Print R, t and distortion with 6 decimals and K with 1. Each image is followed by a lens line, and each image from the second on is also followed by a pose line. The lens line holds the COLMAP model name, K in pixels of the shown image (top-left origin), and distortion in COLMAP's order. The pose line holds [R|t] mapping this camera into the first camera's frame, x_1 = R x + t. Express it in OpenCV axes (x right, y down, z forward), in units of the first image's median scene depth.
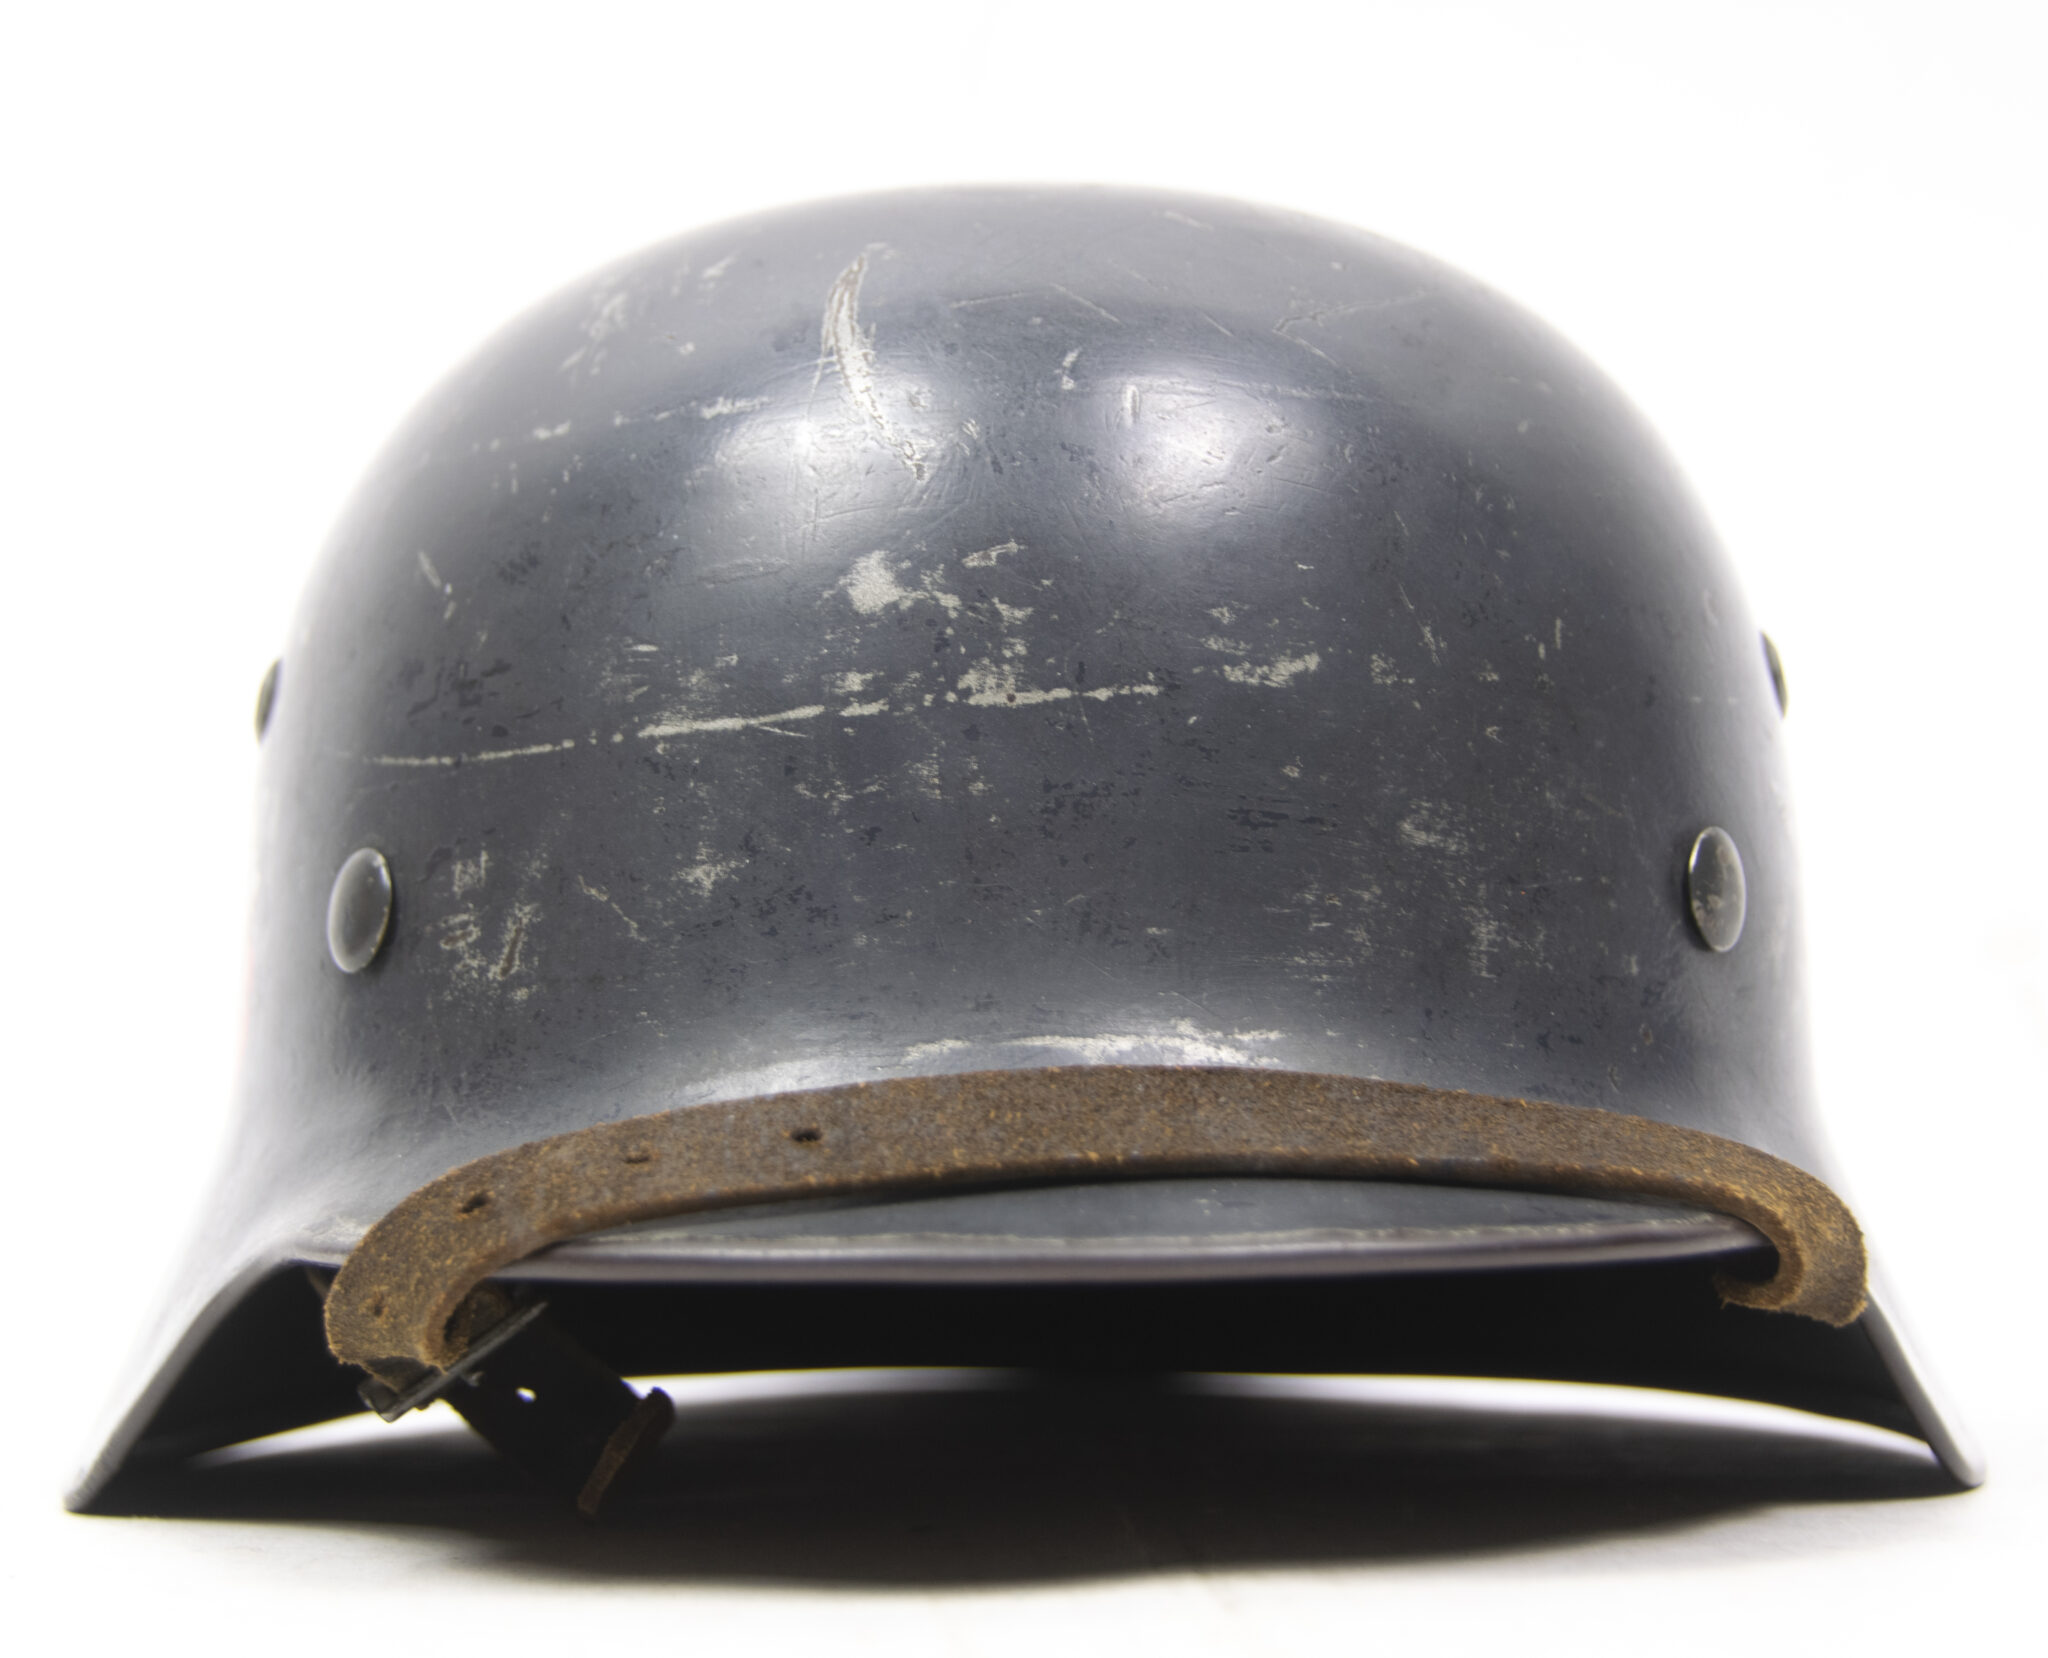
lens RADIAL K [[4065.7, 0, 1026.0], [0, 4065.7, 820.0], [0, 0, 1]] dist [0.166254, 0.000000]
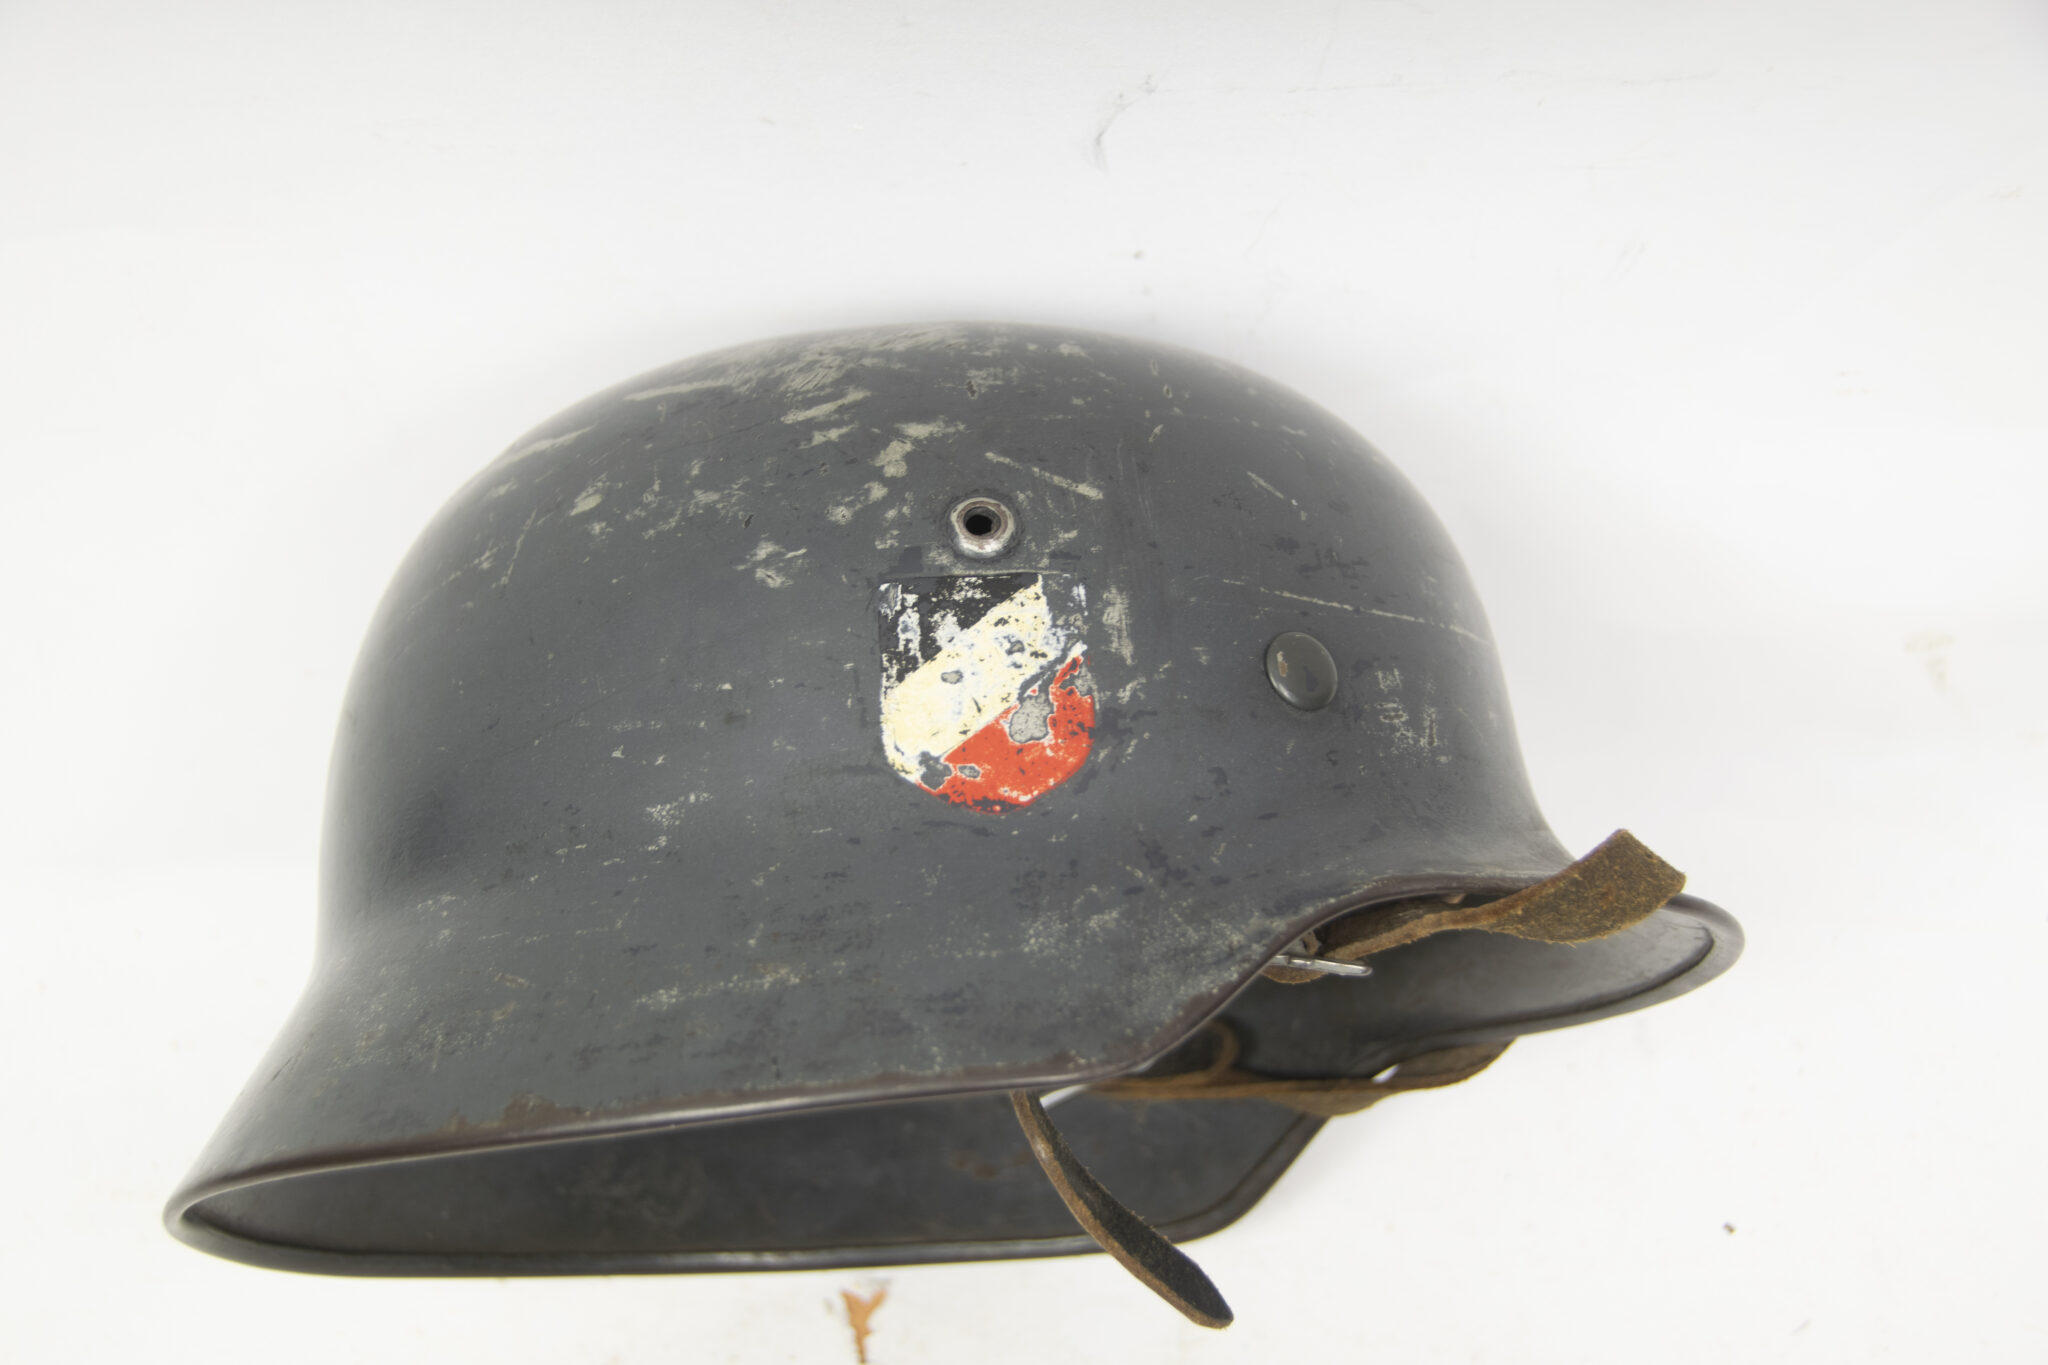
lens RADIAL K [[3022.2, 0, 1018.0], [0, 3022.2, 677.3], [0, 0, 1]] dist [0.059304, 0.000000]
pose [[0.168057, 0.285043, 0.943667, -1.295980], [0.009209, 0.956786, -0.290646, 0.359526], [-0.985734, 0.057535, 0.158170, 0.981750]]
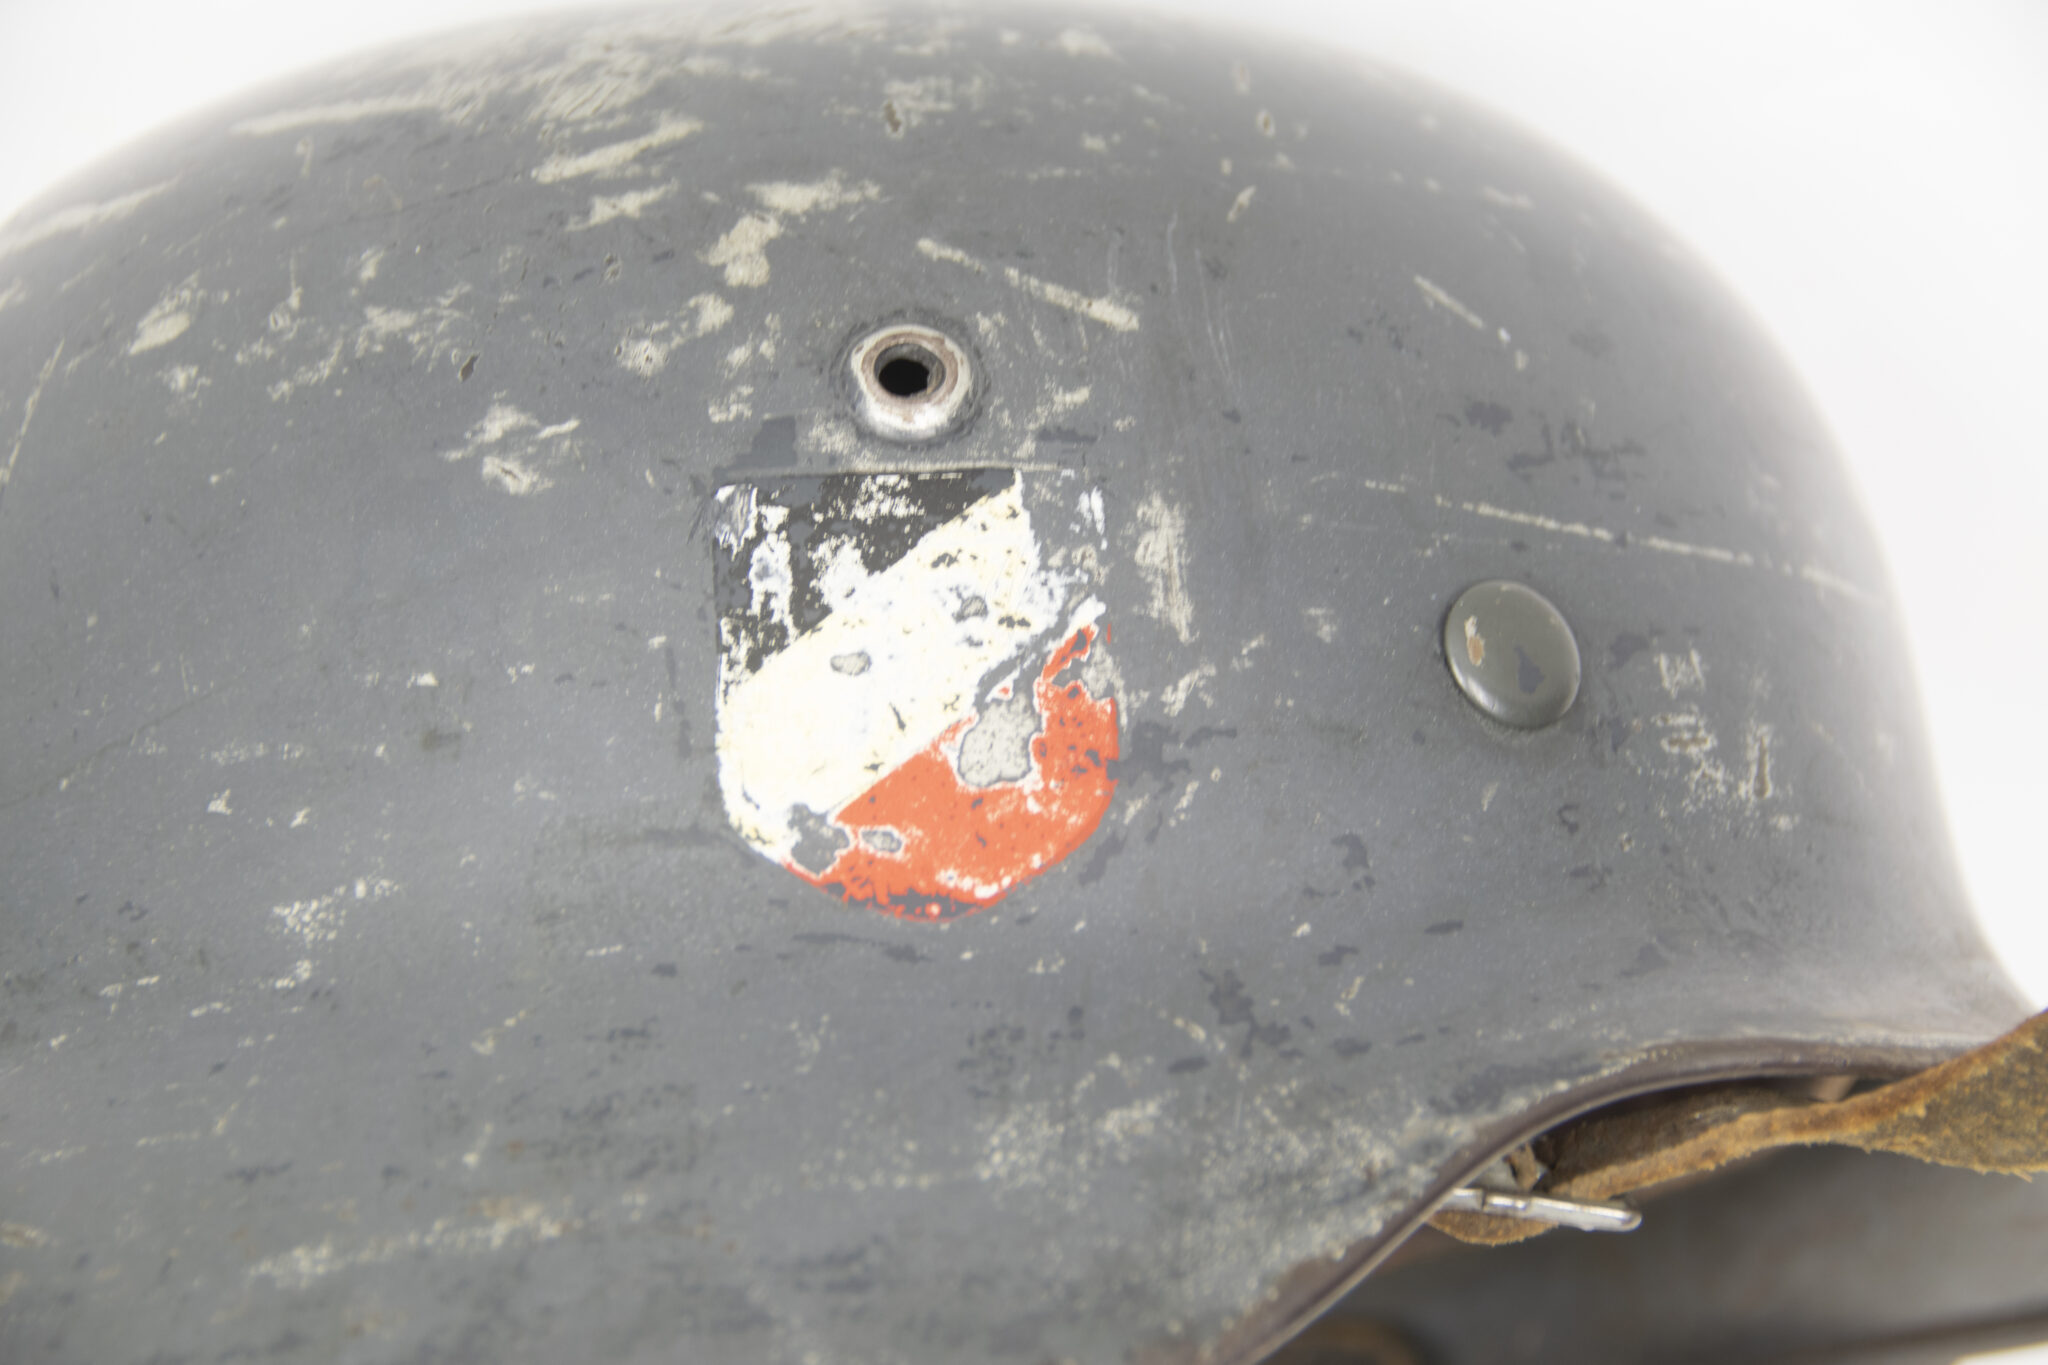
lens RADIAL K [[6244.9, 0, 1029.2], [0, 6244.9, 689.9], [0, 0, 1]] dist [0.352027, 0.000000]
pose [[0.170316, 0.282288, 0.944090, -1.401153], [0.004761, 0.957841, -0.287259, 0.393510], [-0.985378, 0.053420, 0.161792, 0.948715]]
